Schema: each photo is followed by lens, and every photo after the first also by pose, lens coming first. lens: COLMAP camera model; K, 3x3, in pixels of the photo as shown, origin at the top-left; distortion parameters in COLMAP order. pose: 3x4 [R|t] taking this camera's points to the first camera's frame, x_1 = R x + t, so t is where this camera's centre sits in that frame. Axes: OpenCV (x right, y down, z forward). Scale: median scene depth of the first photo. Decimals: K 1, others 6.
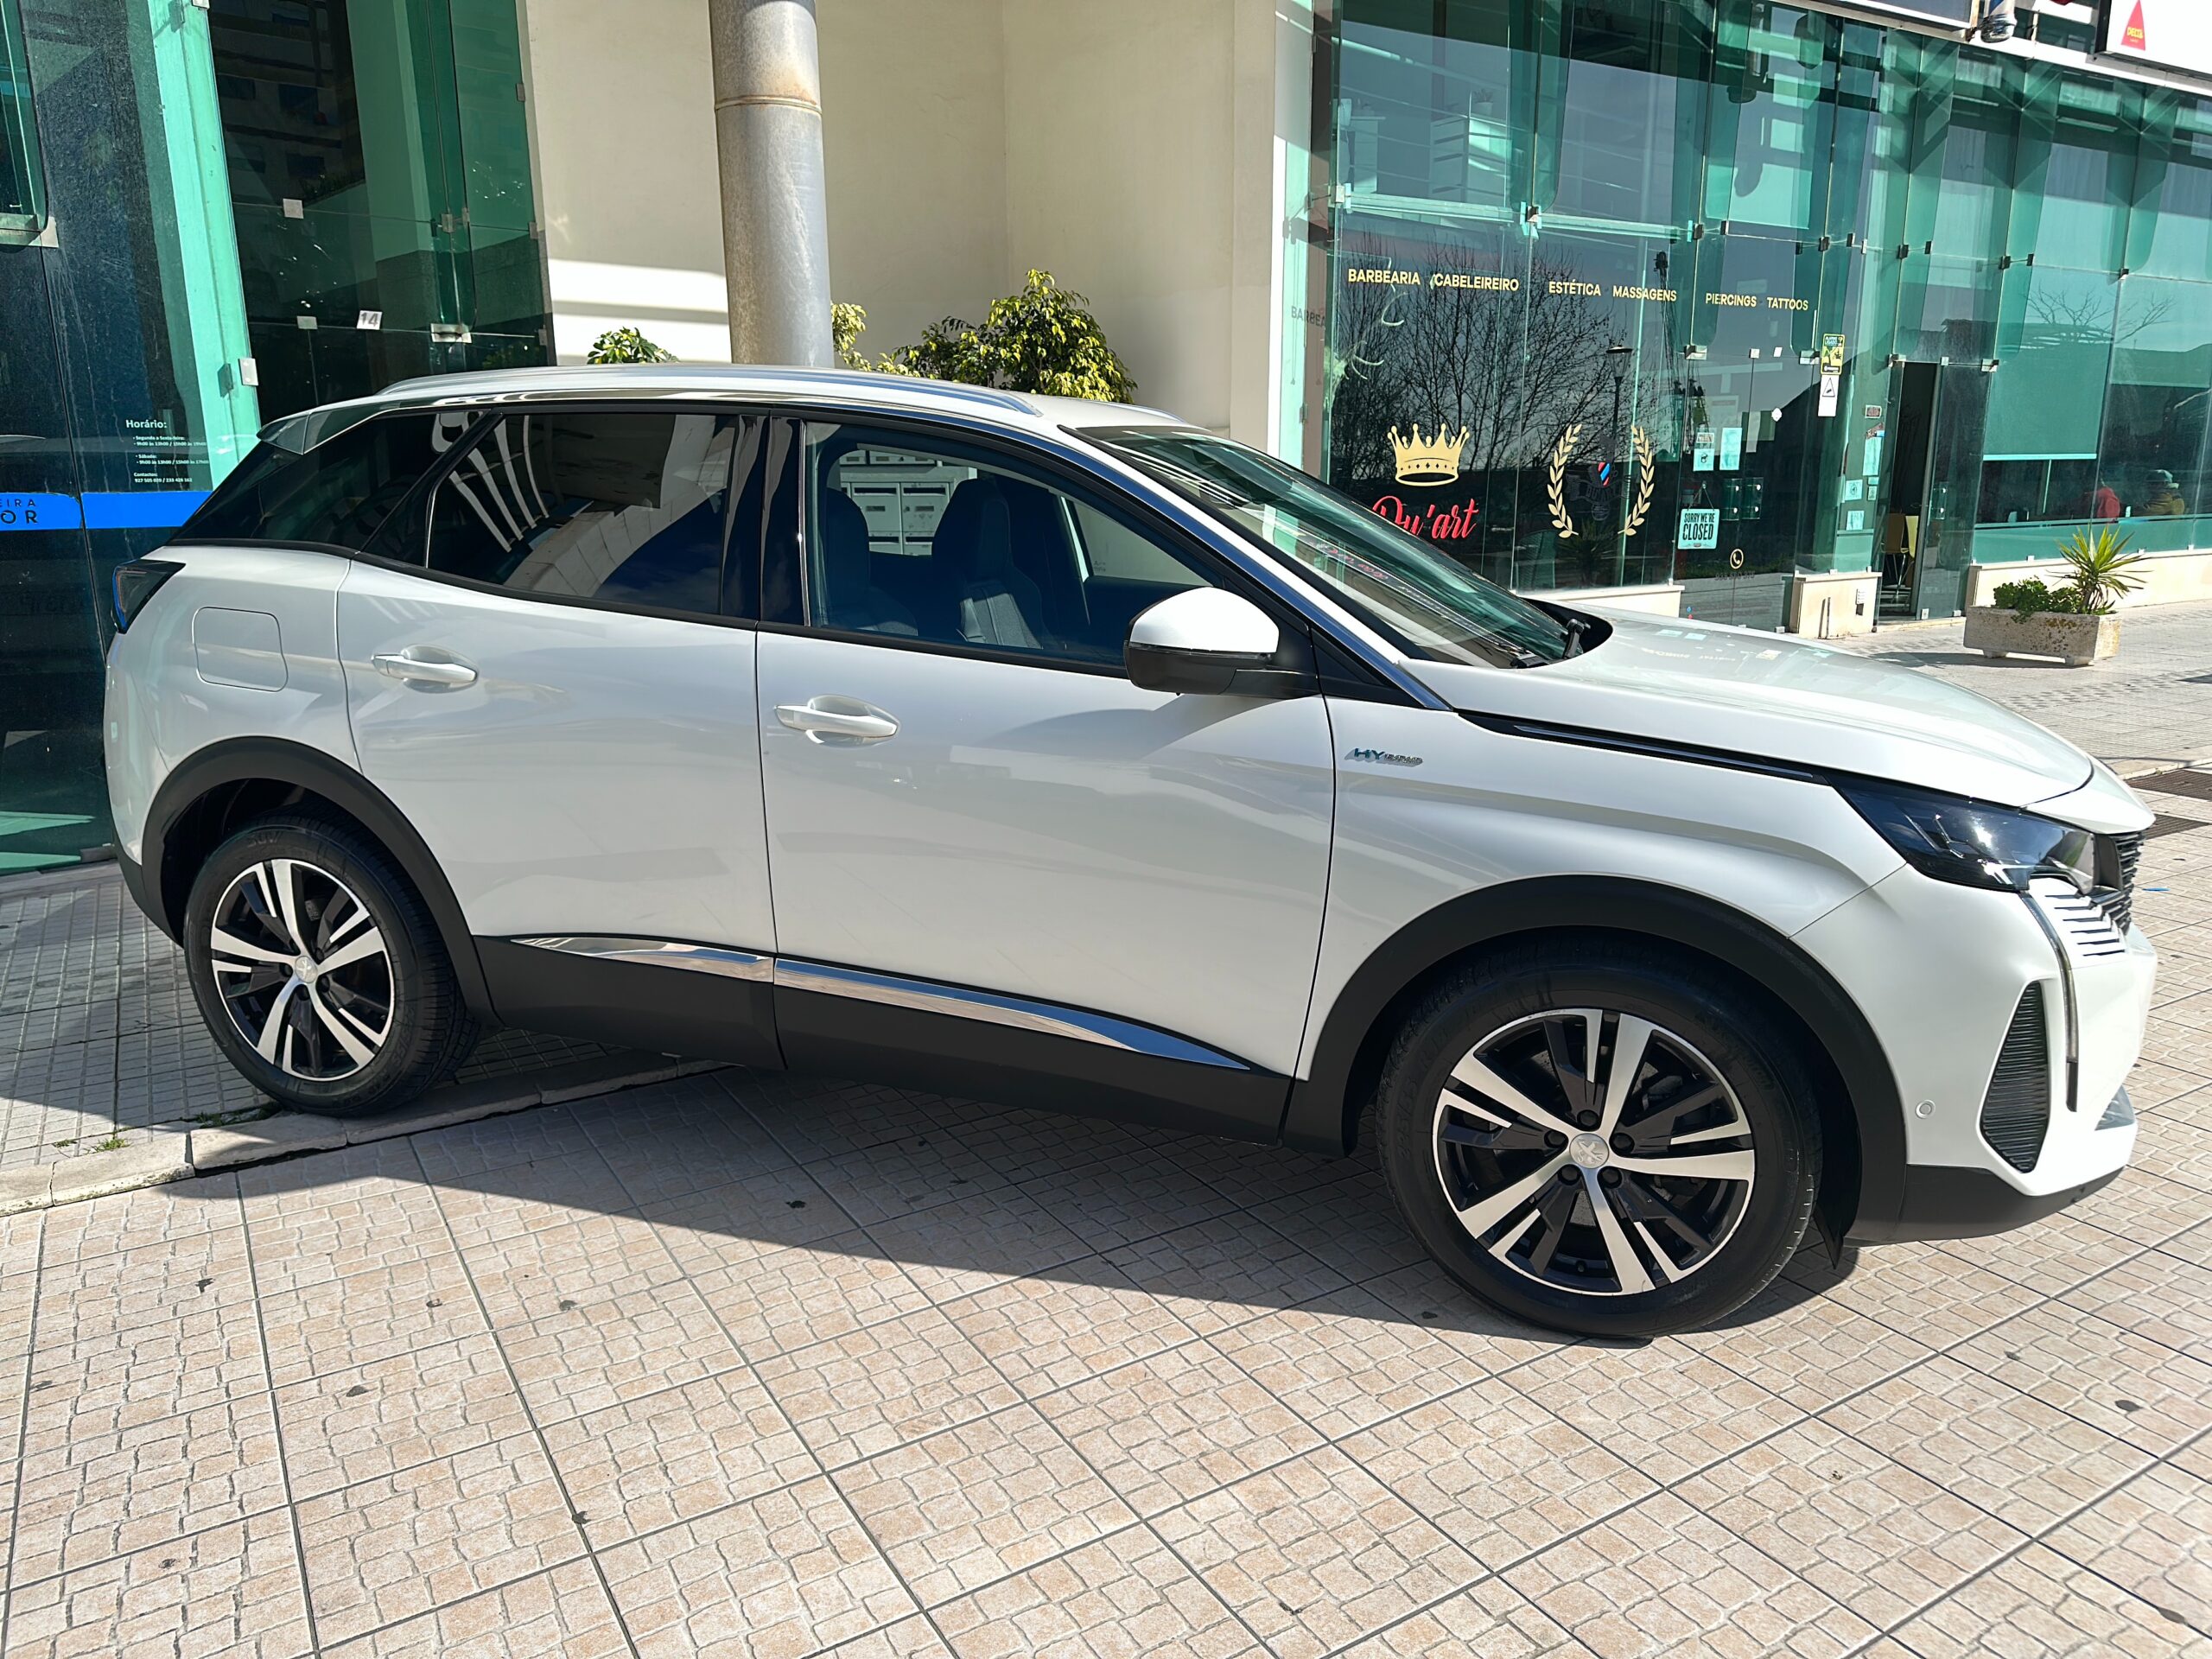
lens RADIAL K [[1530.0, 0, 1169.2], [0, 1530.0, 824.7], [0, 0, 1]] dist [0.055388, -0.065860]
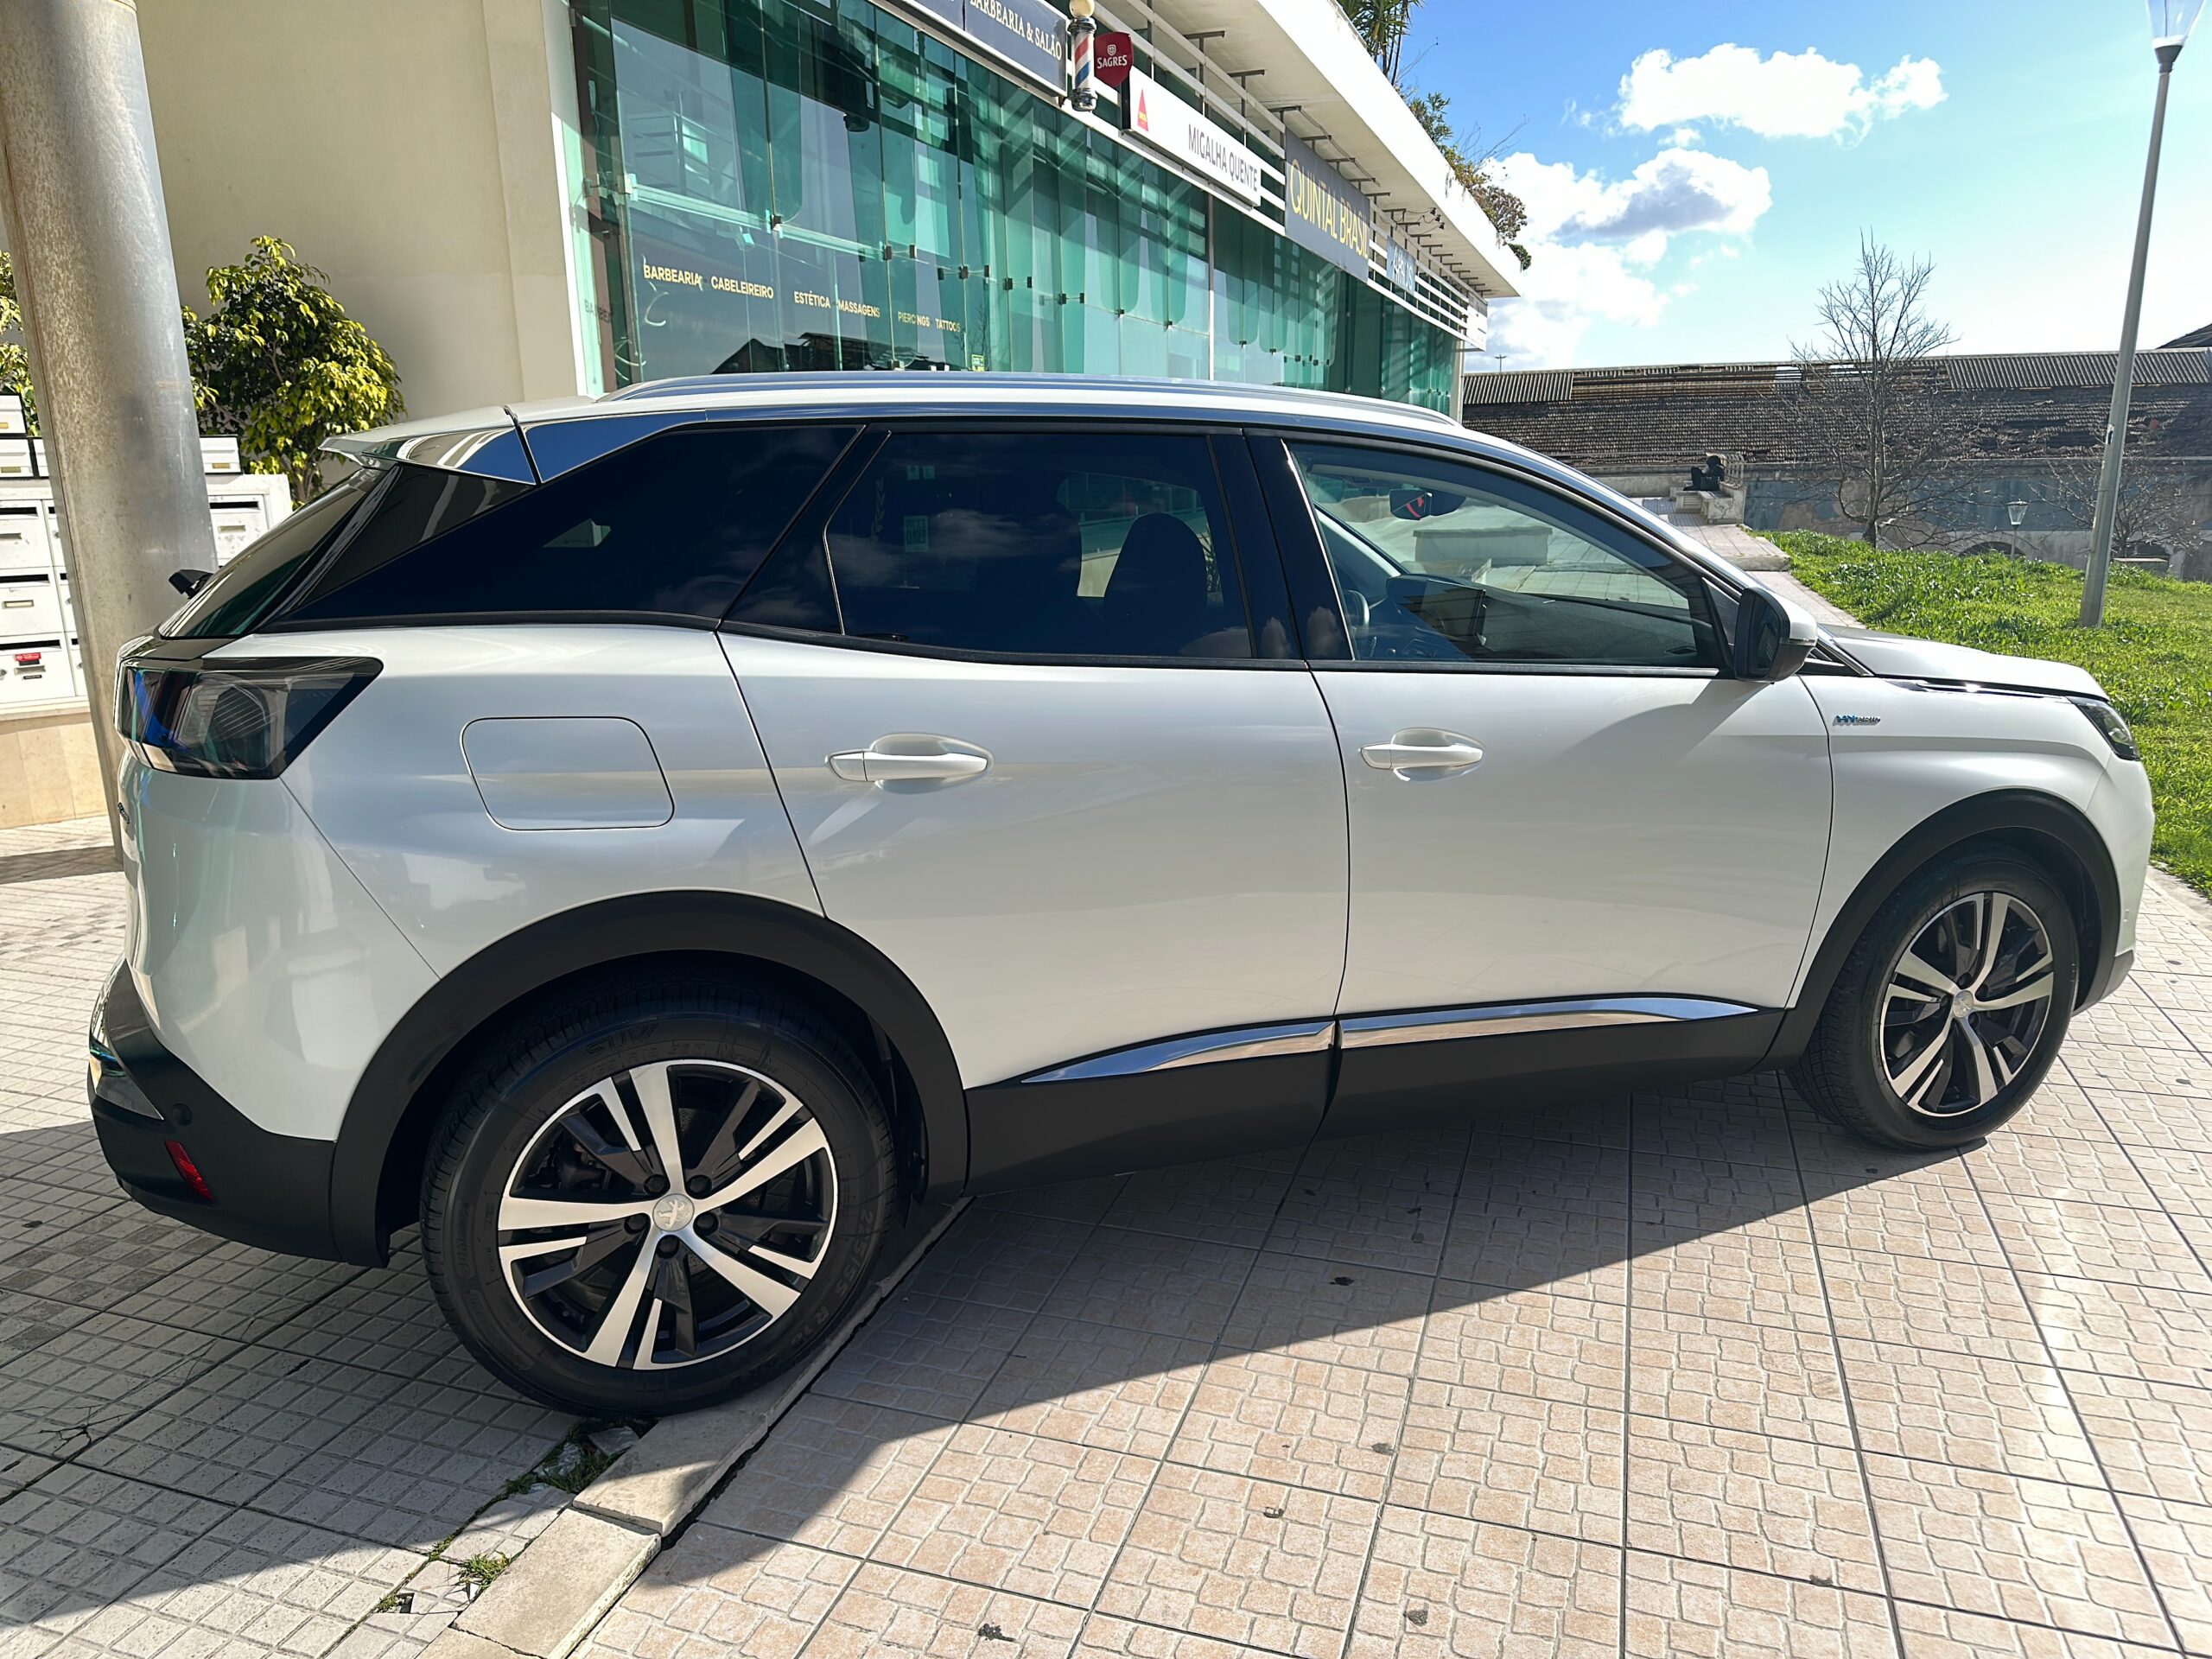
lens RADIAL K [[1541.4, 0, 1027.3], [0, 1541.4, 804.0], [0, 0, 1]] dist [0.057520, -0.069129]
pose [[0.774643, -0.142508, 0.616133, -0.857610], [0.150935, 0.987786, 0.038703, -0.095412], [-0.614123, 0.063015, 0.786691, 0.335451]]
